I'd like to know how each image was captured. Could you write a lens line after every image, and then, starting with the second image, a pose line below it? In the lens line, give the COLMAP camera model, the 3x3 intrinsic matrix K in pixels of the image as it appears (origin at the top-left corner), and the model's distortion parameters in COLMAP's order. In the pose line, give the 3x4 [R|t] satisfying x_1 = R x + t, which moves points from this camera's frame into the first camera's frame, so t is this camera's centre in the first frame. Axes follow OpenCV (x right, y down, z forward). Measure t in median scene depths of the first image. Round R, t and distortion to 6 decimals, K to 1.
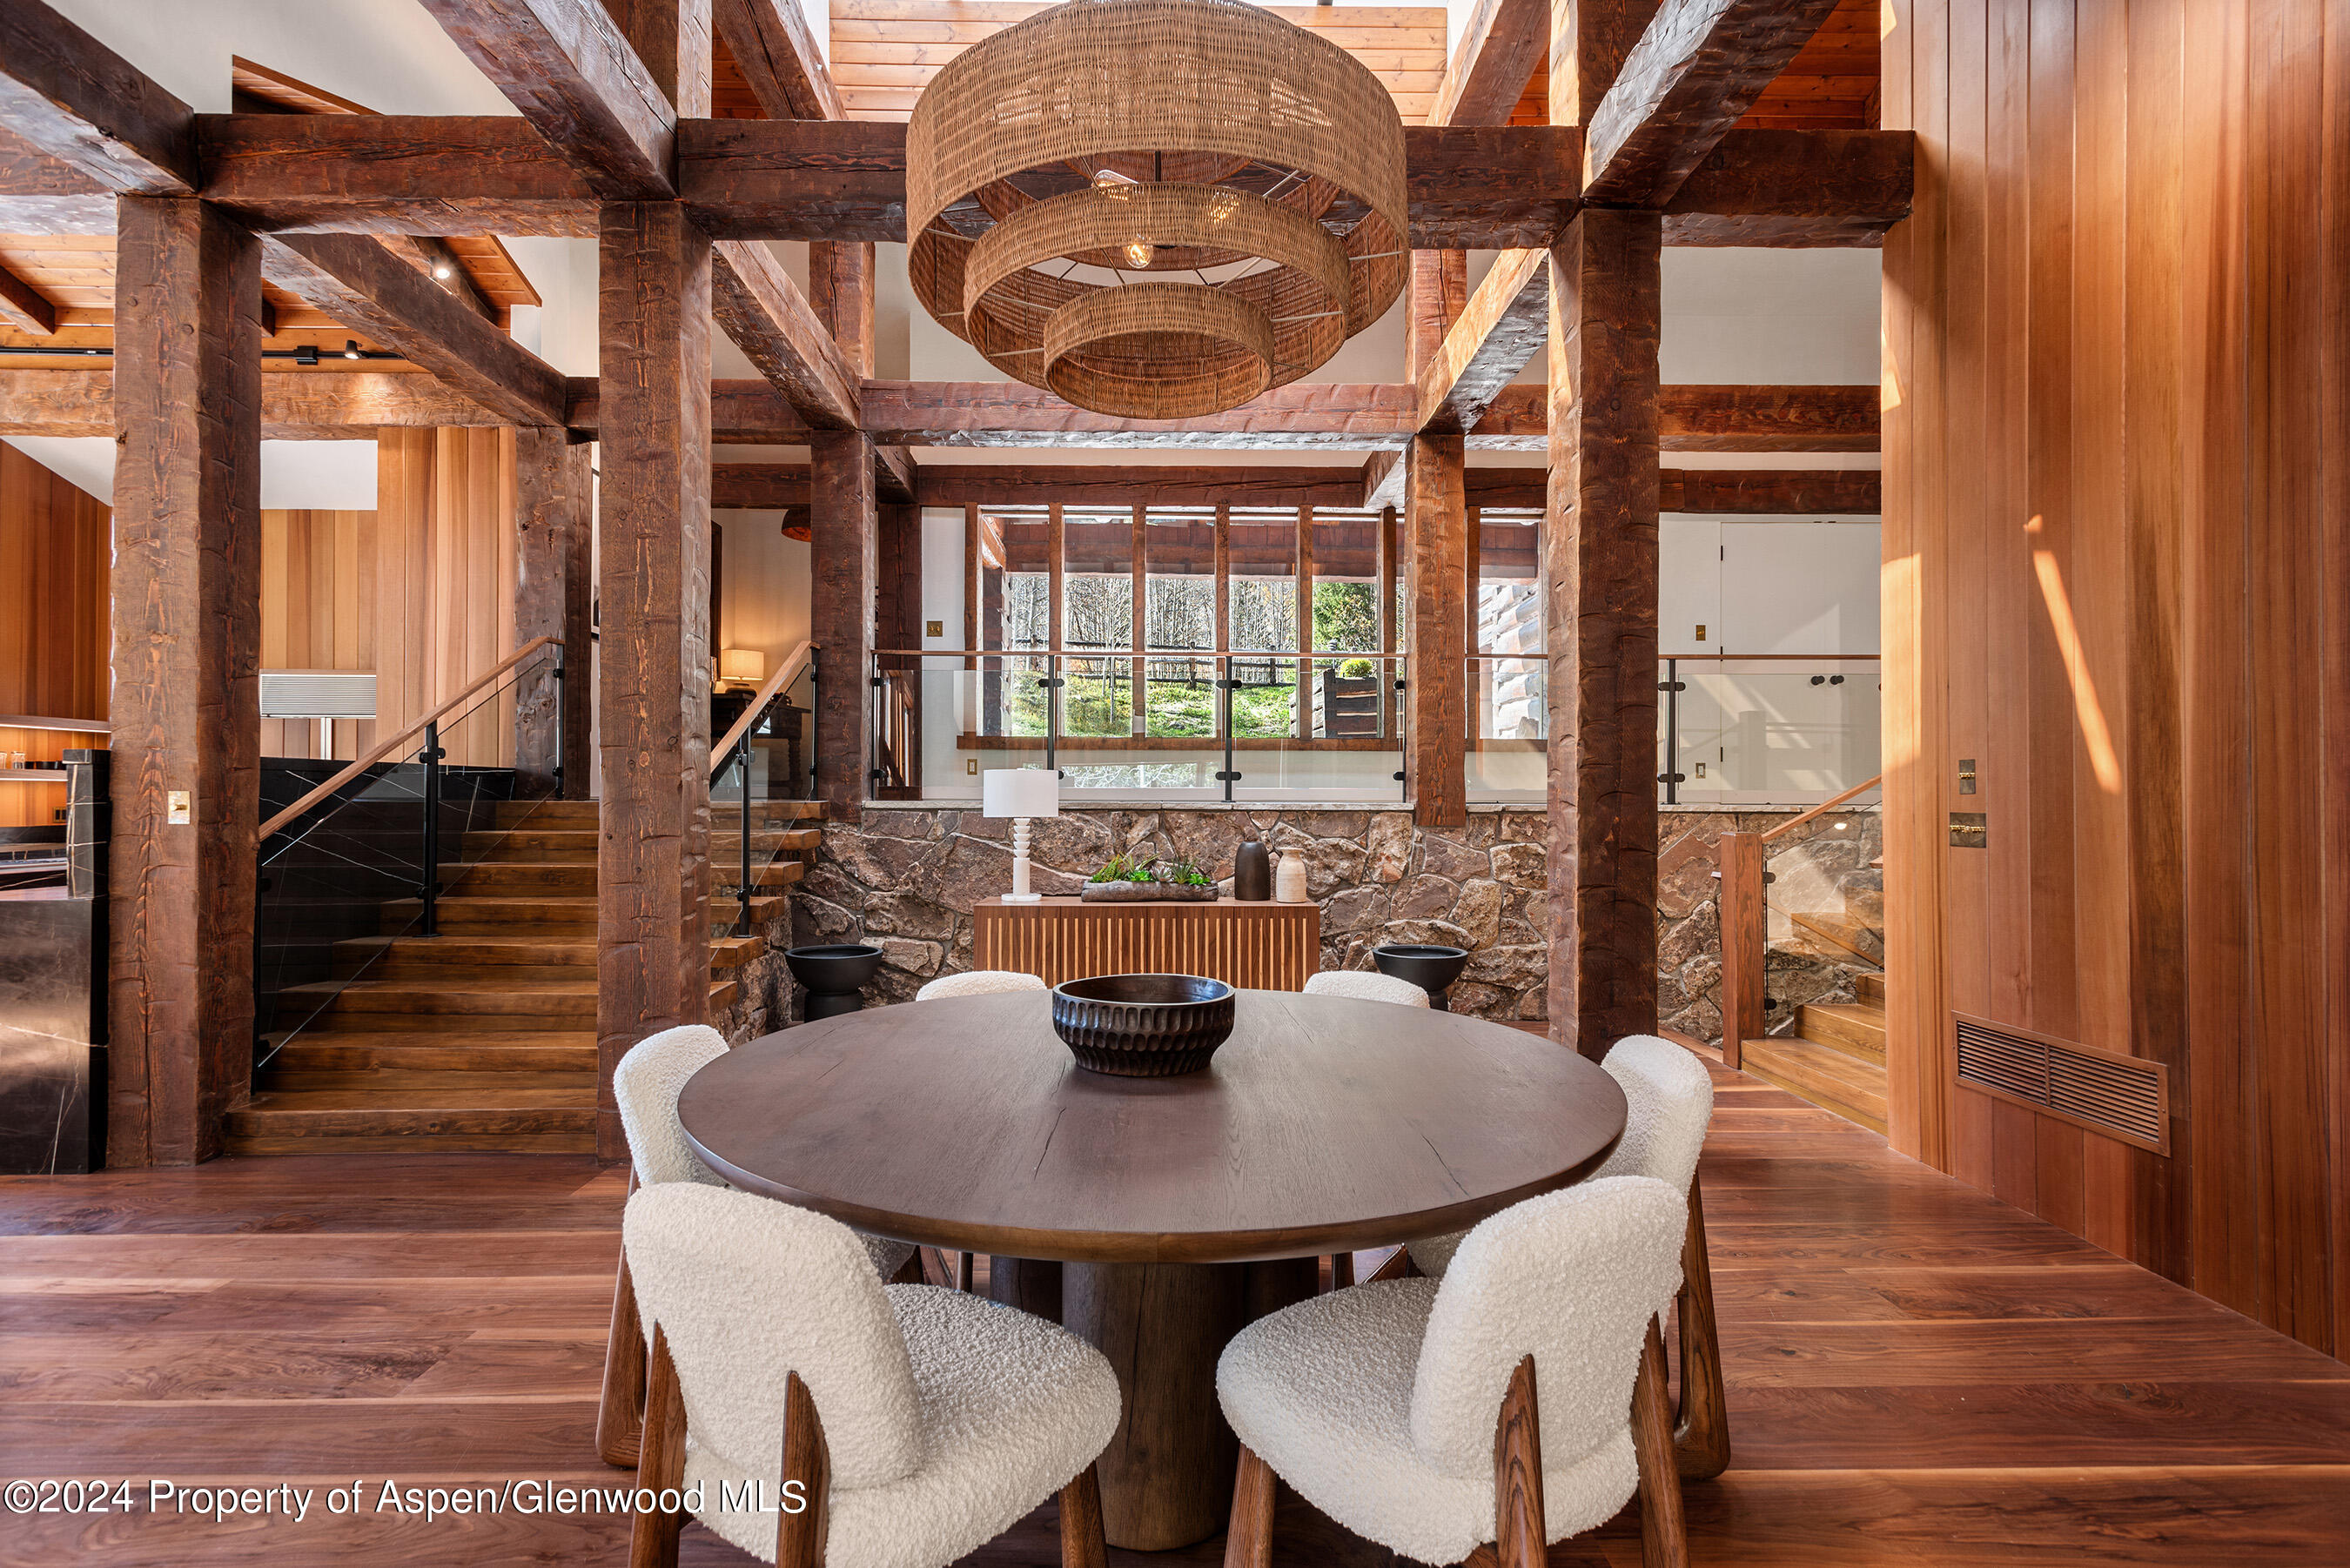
lens RADIAL K [[1151.9, 0, 1175.0], [0, 1151.9, 784.0], [0, 0, 1]] dist [-0.000032, -0.000005]
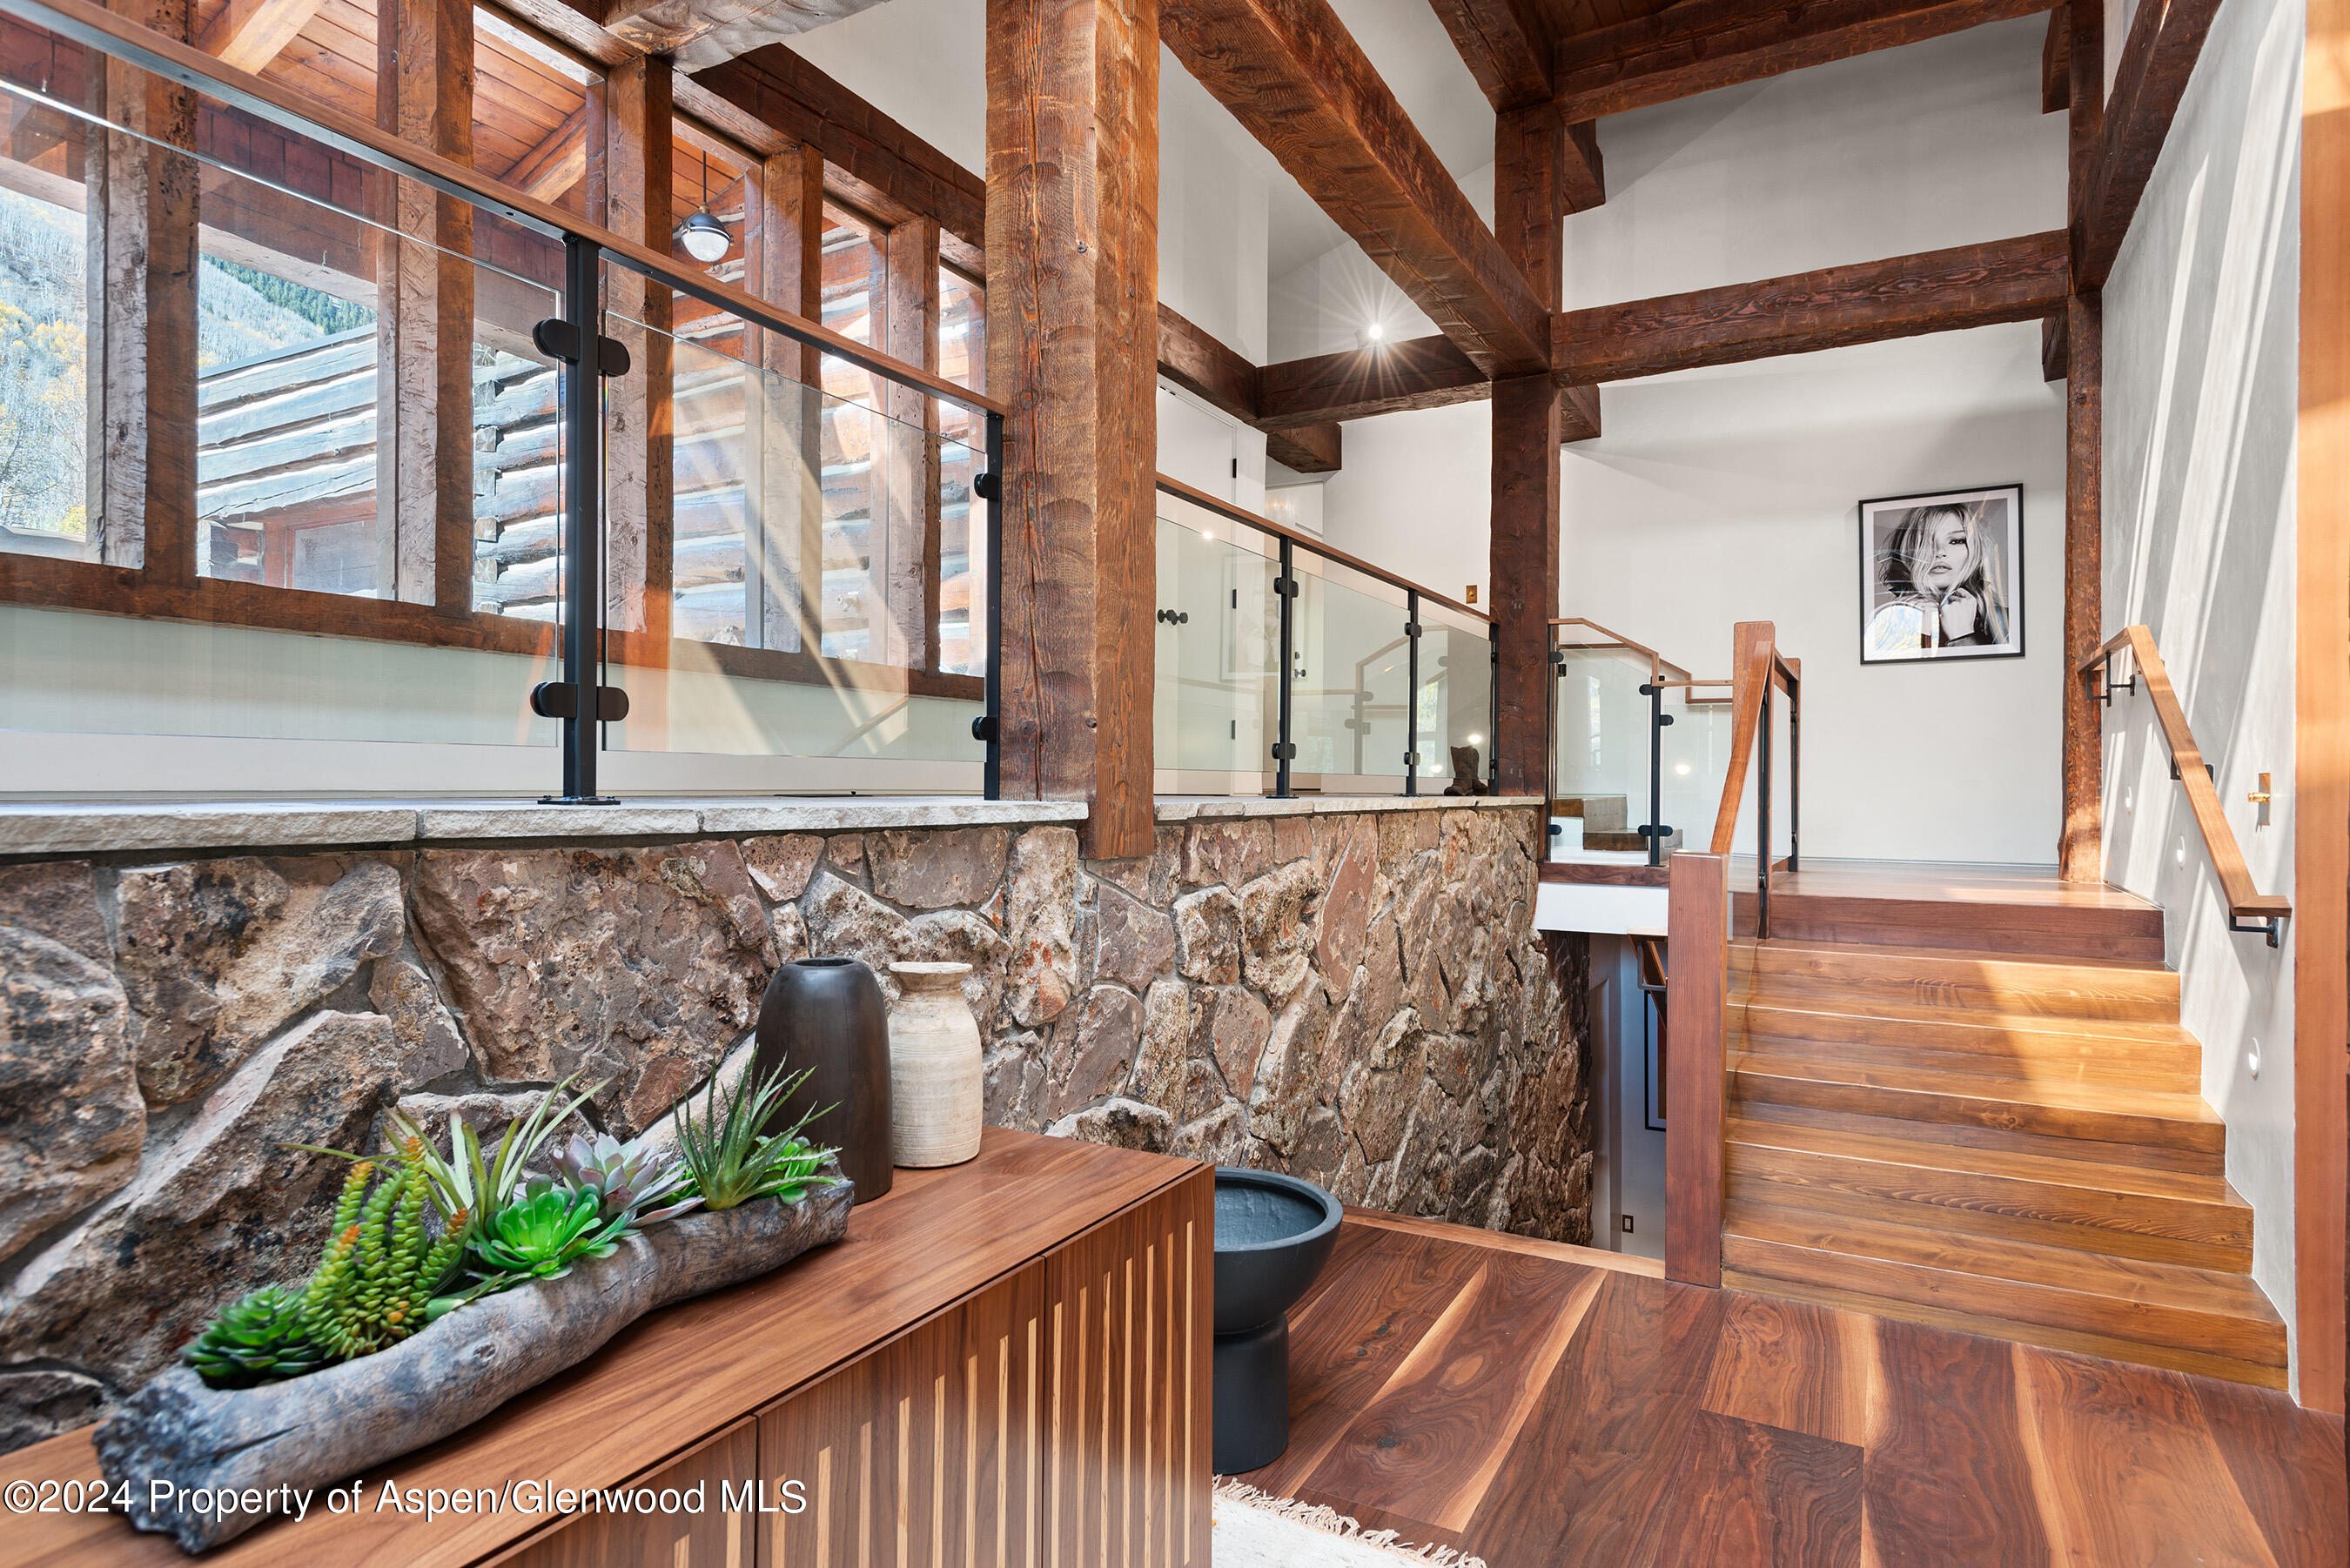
lens RADIAL K [[1285.2, 0, 1175.0], [0, 1285.2, 784.0], [0, 0, 1]] dist [0.022815, -0.000618]
pose [[0.506582, 0.002547, 0.862188, -0.141394], [-0.006812, 0.999976, 0.001048, 0.010384], [-0.862165, -0.006404, 0.506587, 0.761688]]
